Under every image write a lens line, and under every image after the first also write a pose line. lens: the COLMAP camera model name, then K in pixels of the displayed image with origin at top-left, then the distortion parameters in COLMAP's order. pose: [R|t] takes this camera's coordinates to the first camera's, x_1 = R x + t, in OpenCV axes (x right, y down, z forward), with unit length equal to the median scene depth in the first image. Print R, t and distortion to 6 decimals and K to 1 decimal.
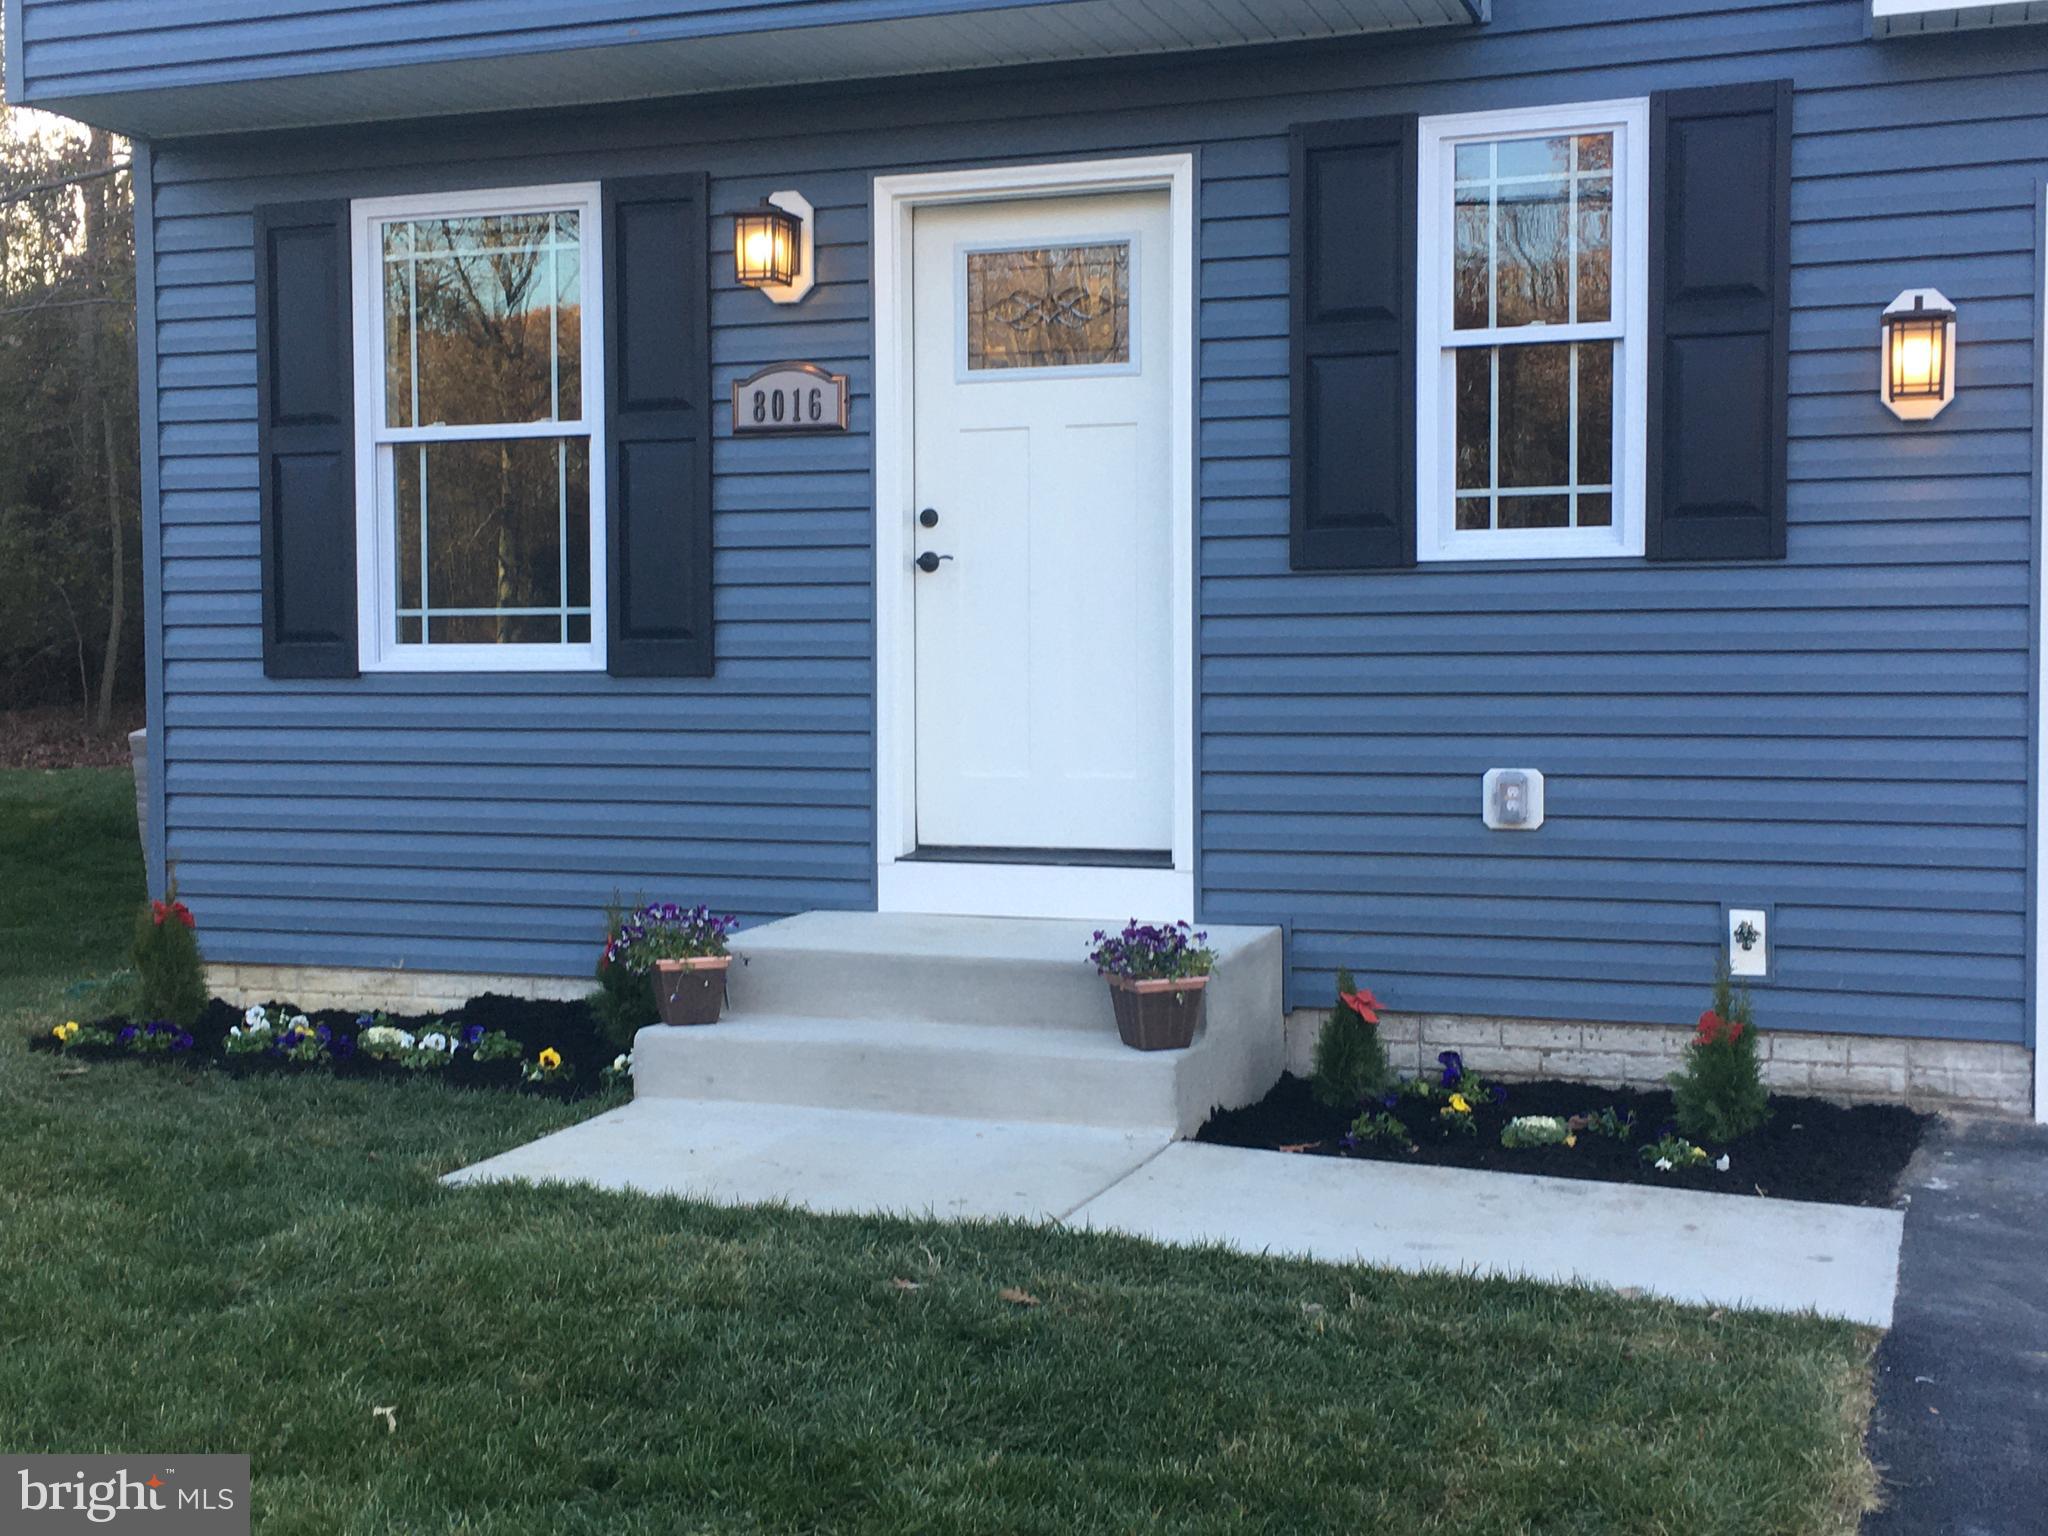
lens RADIAL K [[2586.9, 0, 1024.0], [0, 2586.9, 768.0], [0, 0, 1]] dist [0.054107, 0.028590]
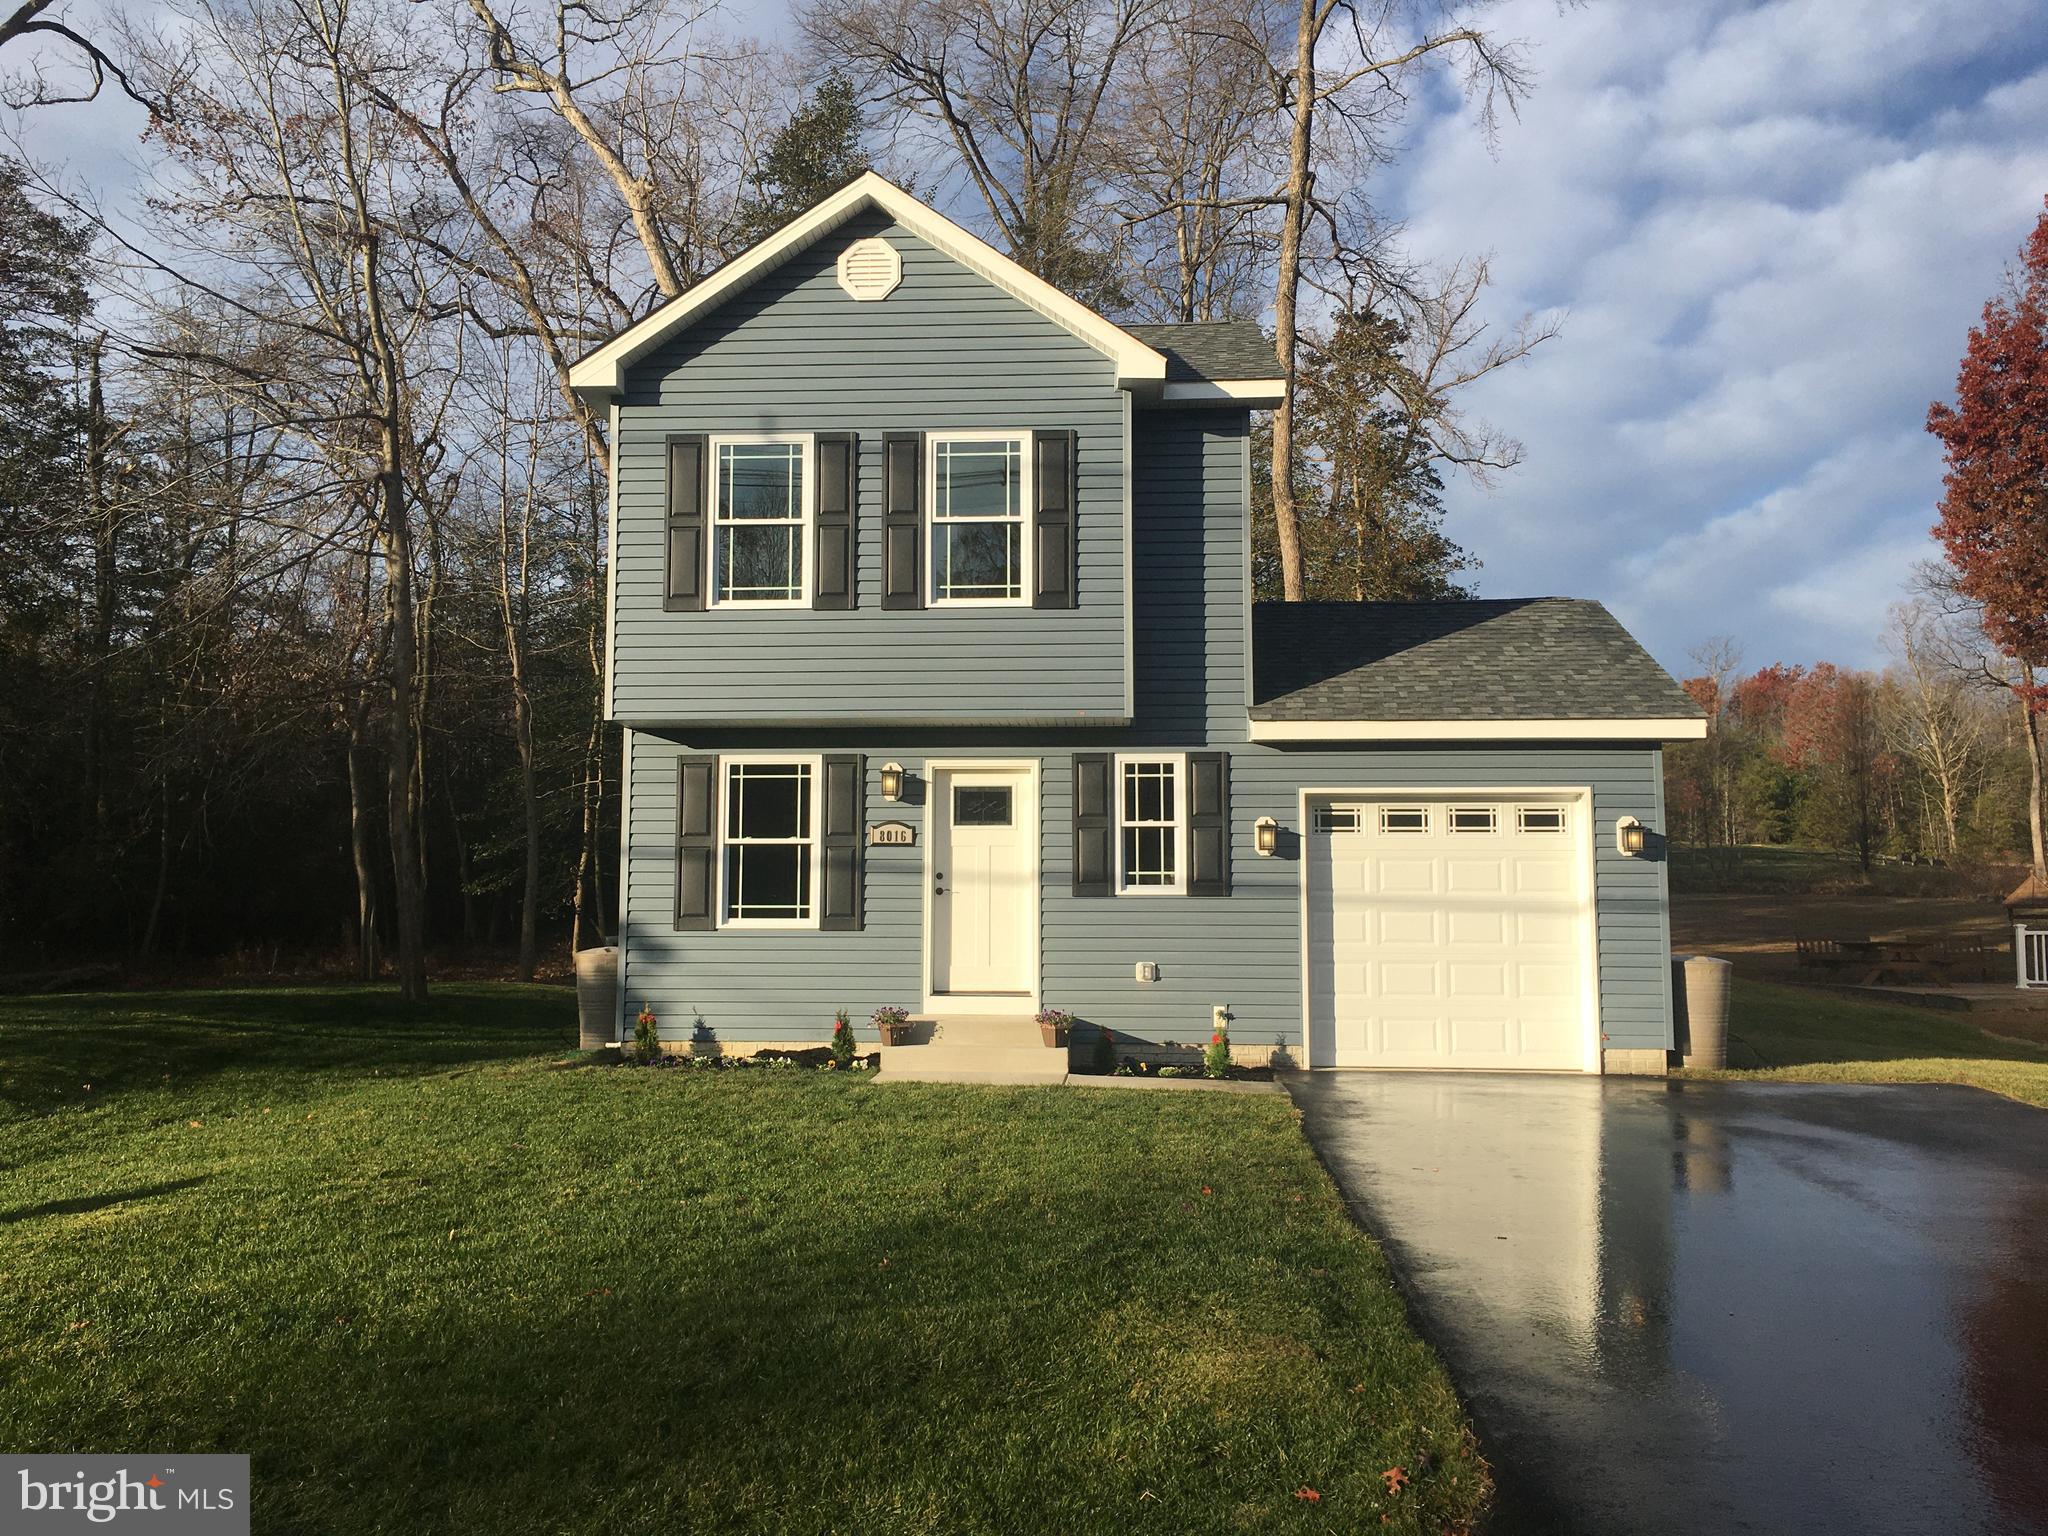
lens RADIAL K [[1734.8, 0, 1024.0], [0, 1734.8, 768.0], [0, 0, 1]] dist [0.076553, -0.101033]
pose [[0.954928, 0.035017, 0.294763, -0.529772], [0.005284, 0.990855, -0.134829, 0.046049], [-0.296789, 0.130309, 0.946010, -0.886654]]
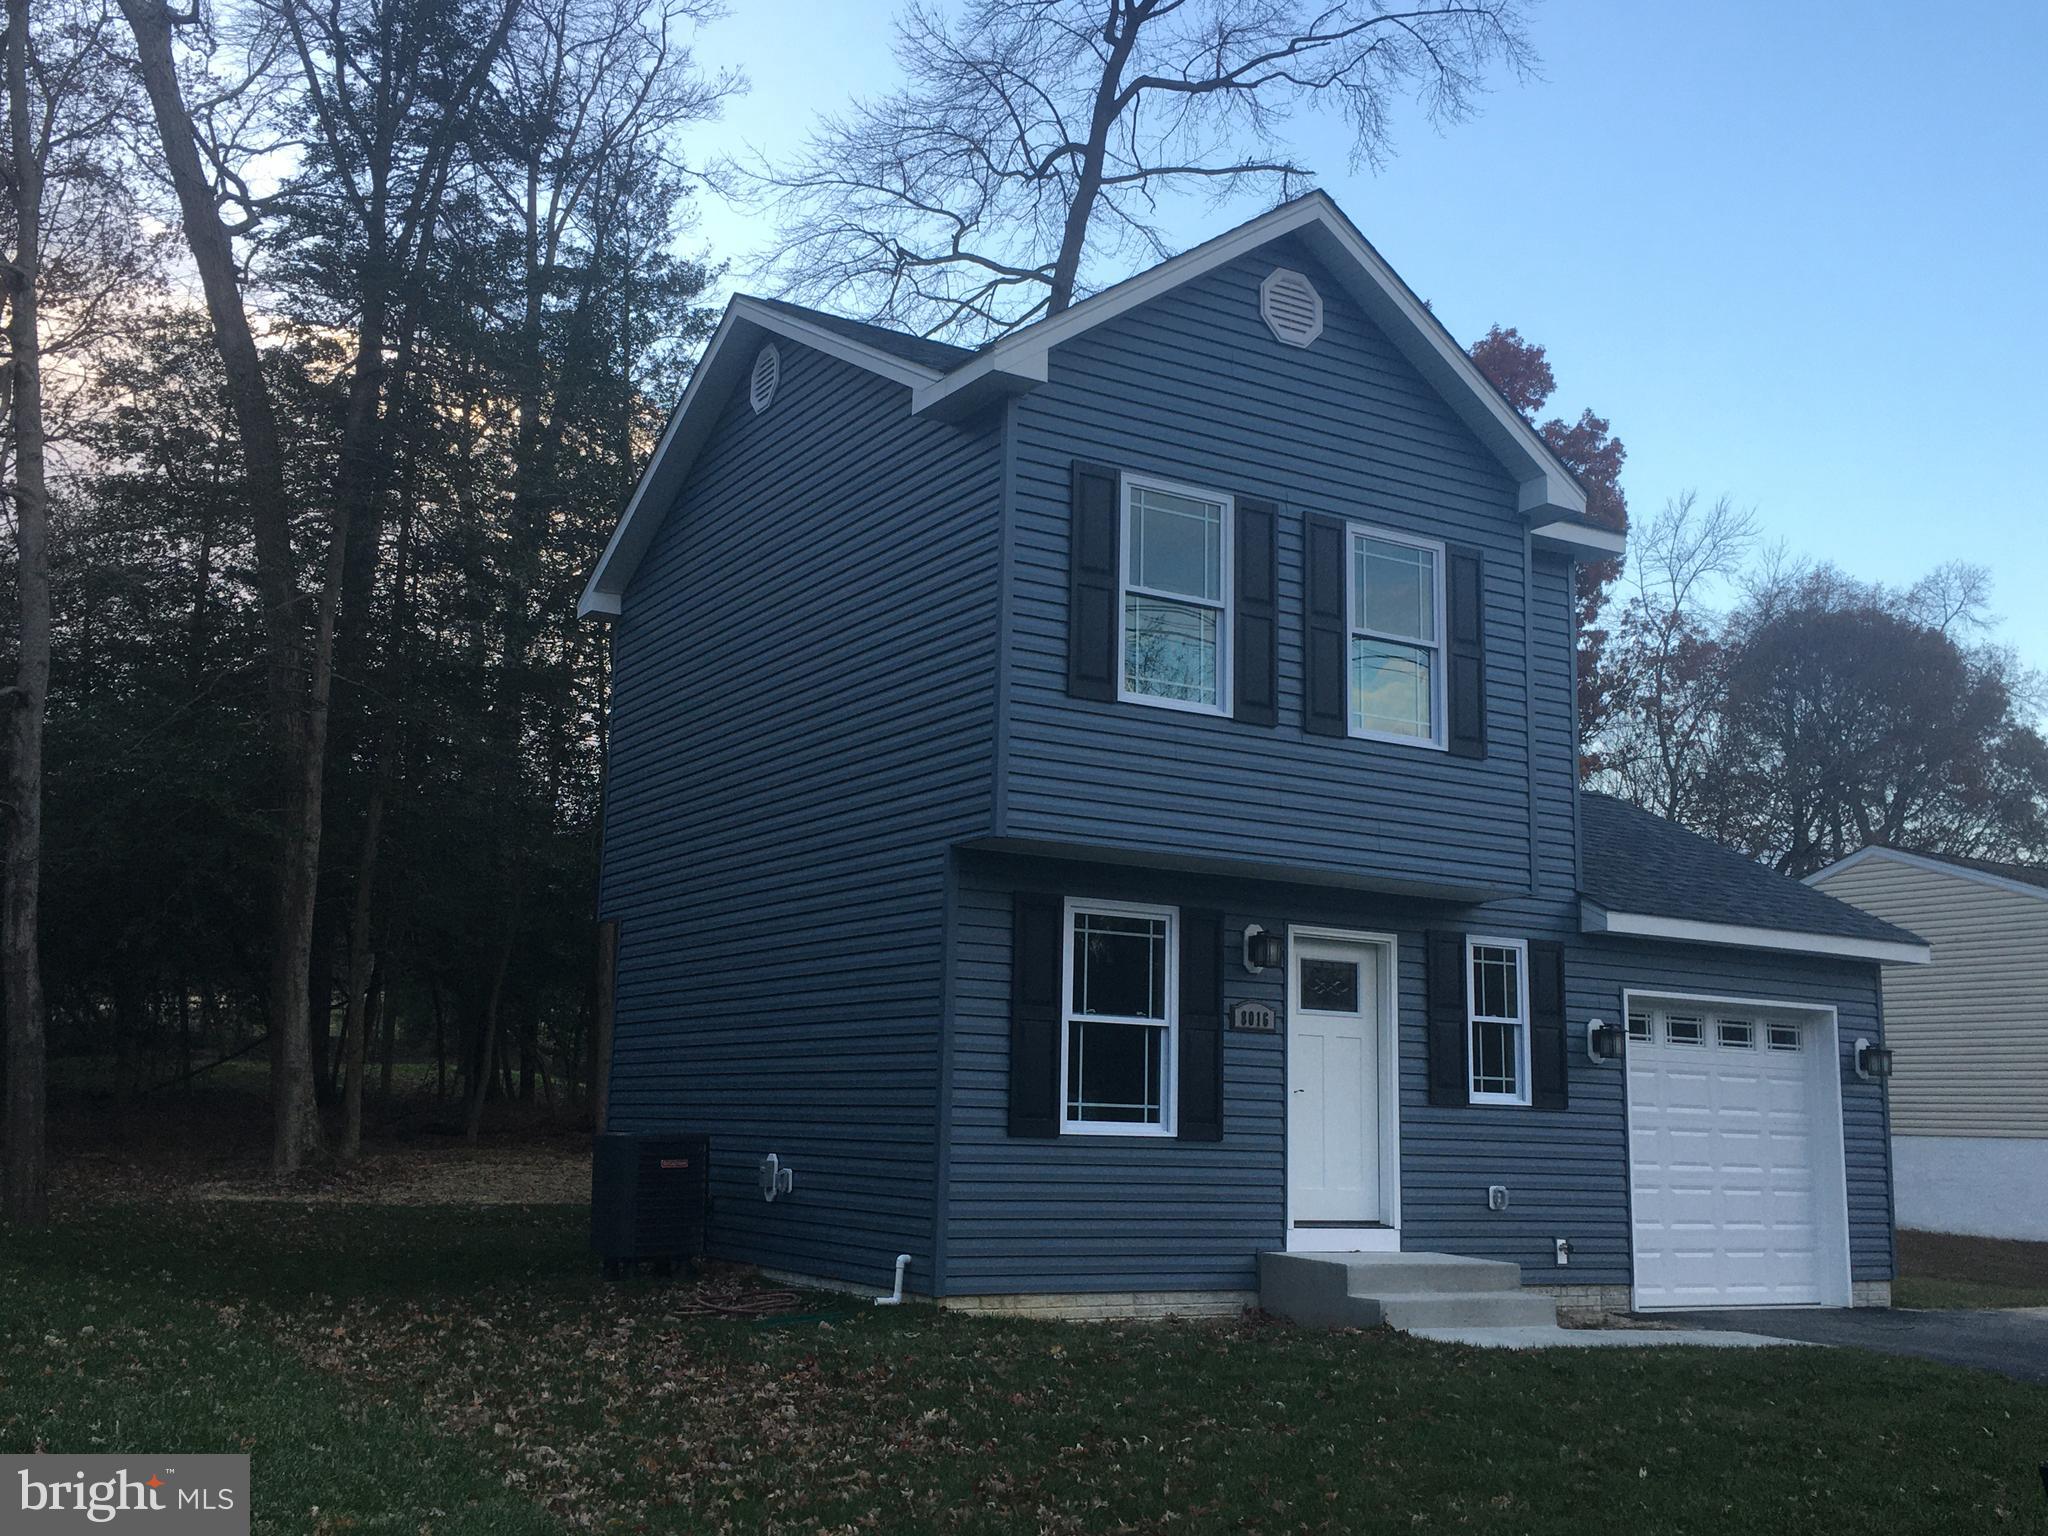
lens RADIAL K [[2019.8, 0, 1024.0], [0, 2019.8, 768.0], [0, 0, 1]] dist [0.061380, 0.003334]
pose [[0.622146, 0.158157, 0.766760, -1.613581], [0.003598, 0.978795, -0.204812, 0.005267], [-0.782893, 0.130181, 0.608384, 0.066151]]
